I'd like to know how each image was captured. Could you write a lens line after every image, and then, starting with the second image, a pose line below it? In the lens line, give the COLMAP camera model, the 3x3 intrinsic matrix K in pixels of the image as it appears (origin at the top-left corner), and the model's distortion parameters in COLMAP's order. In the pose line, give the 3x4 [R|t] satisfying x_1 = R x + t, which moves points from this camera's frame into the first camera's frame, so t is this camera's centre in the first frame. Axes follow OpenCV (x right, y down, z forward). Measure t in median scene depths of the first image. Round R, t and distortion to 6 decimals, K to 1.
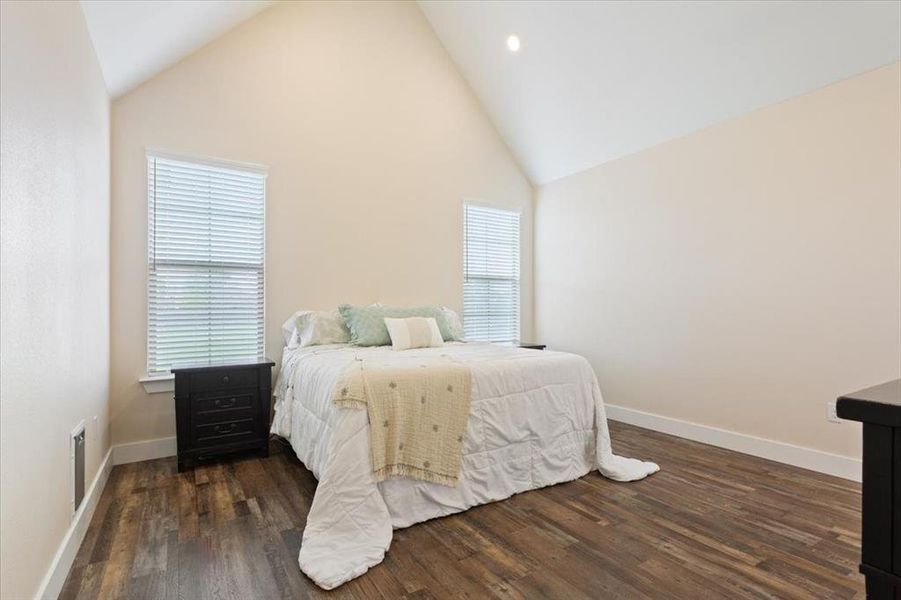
lens RADIAL K [[431.7, 0, 456.6], [0, 431.7, 306.7], [0, 0, 1]] dist [-0.000632, 0.000270]
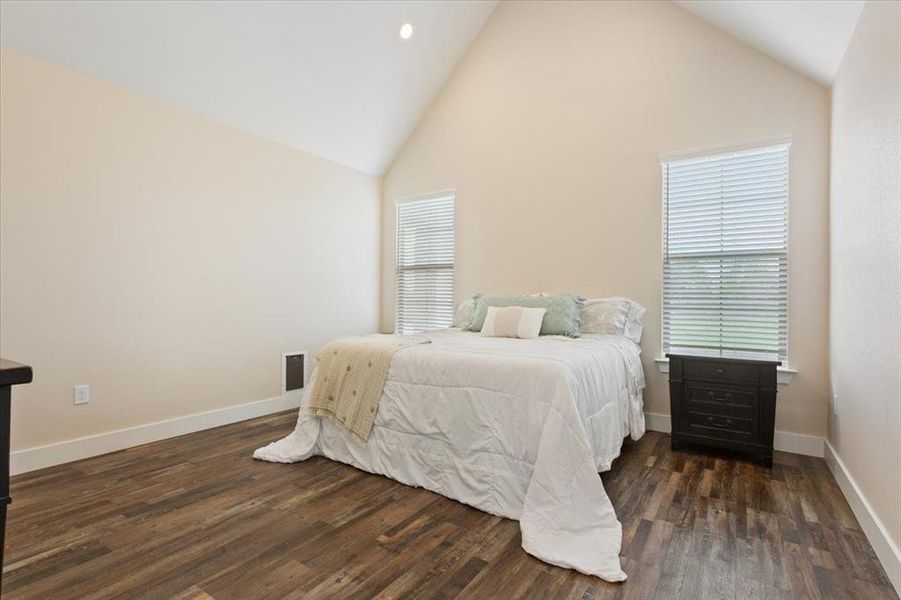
lens RADIAL K [[421.5, 0, 450.5], [0, 421.5, 300.0], [0, 0, 1]] dist [0.007945, 0.000072]
pose [[0.417622, 0.013401, -0.908522, 1.008035], [-0.006548, 0.999910, 0.011739, -0.001417], [0.908597, 0.001046, 0.417672, 0.648948]]
